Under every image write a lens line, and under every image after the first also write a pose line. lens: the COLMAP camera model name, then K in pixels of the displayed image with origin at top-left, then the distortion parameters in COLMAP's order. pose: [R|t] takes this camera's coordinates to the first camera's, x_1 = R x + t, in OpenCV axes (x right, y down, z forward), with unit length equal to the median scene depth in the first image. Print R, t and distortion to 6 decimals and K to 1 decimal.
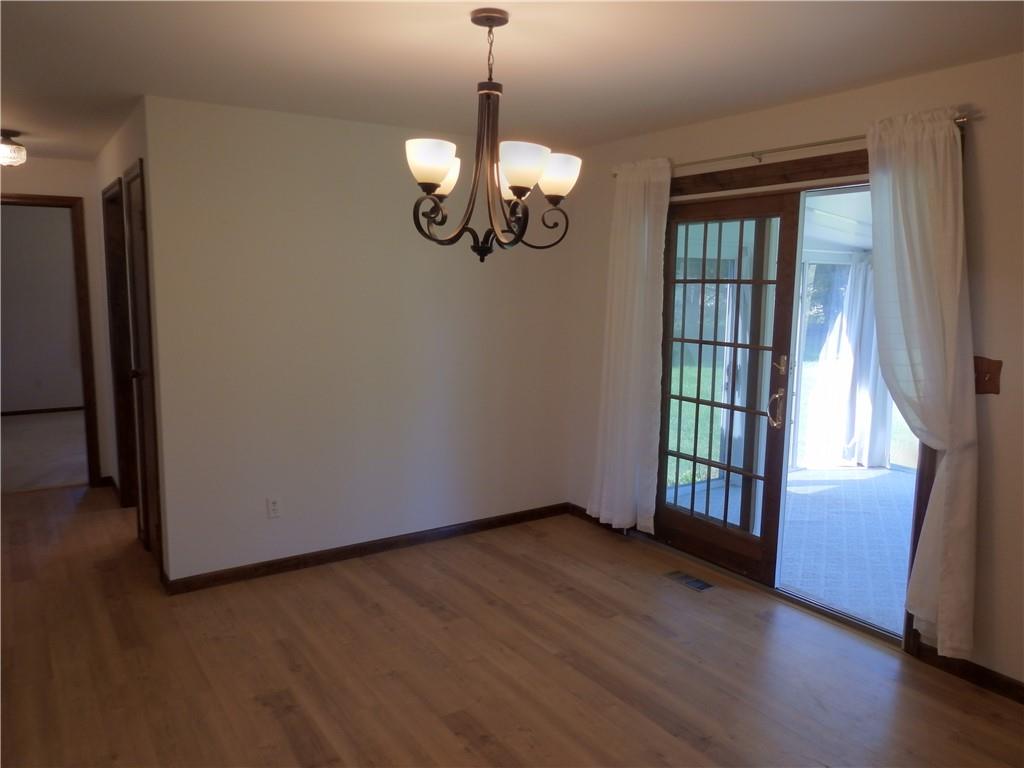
lens RADIAL K [[762.0, 0, 512.0], [0, 762.0, 384.0], [0, 0, 1]] dist [0.003416, 0.001871]
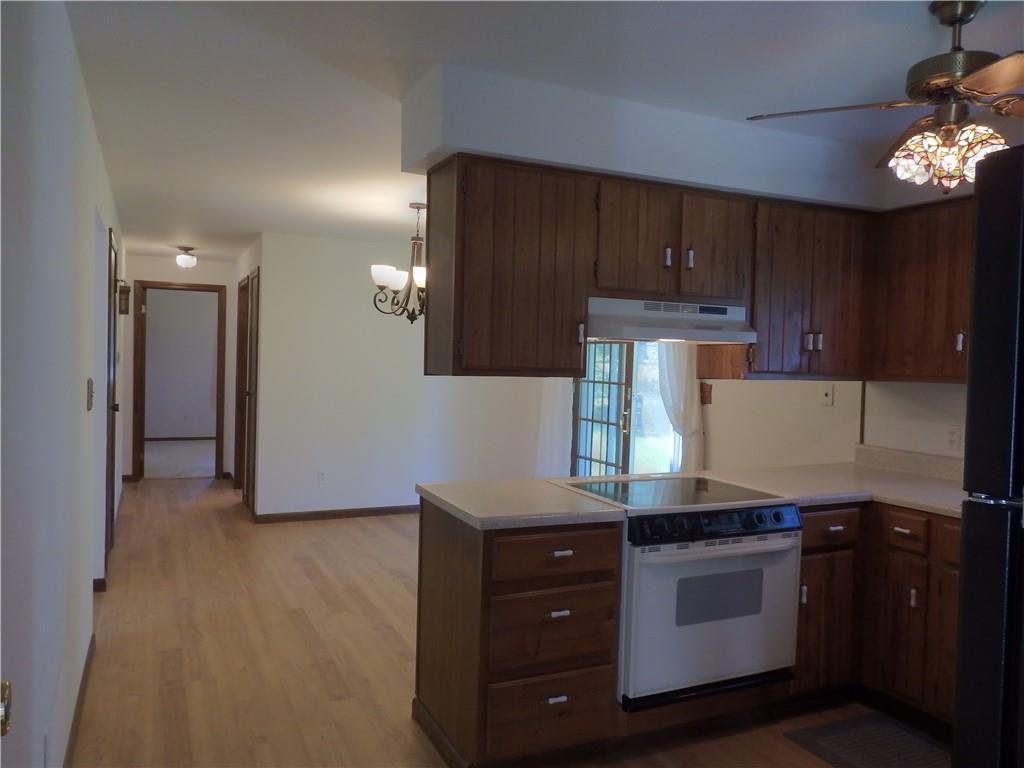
lens RADIAL K [[736.8, 0, 510.6], [0, 736.8, 375.4], [0, 0, 1]] dist [0.005728, -0.001667]
pose [[0.990581, 0.021039, -0.135305, 0.275707], [-0.035832, 0.993522, -0.107842, 0.098353], [0.132160, 0.111674, 0.984918, -0.483463]]
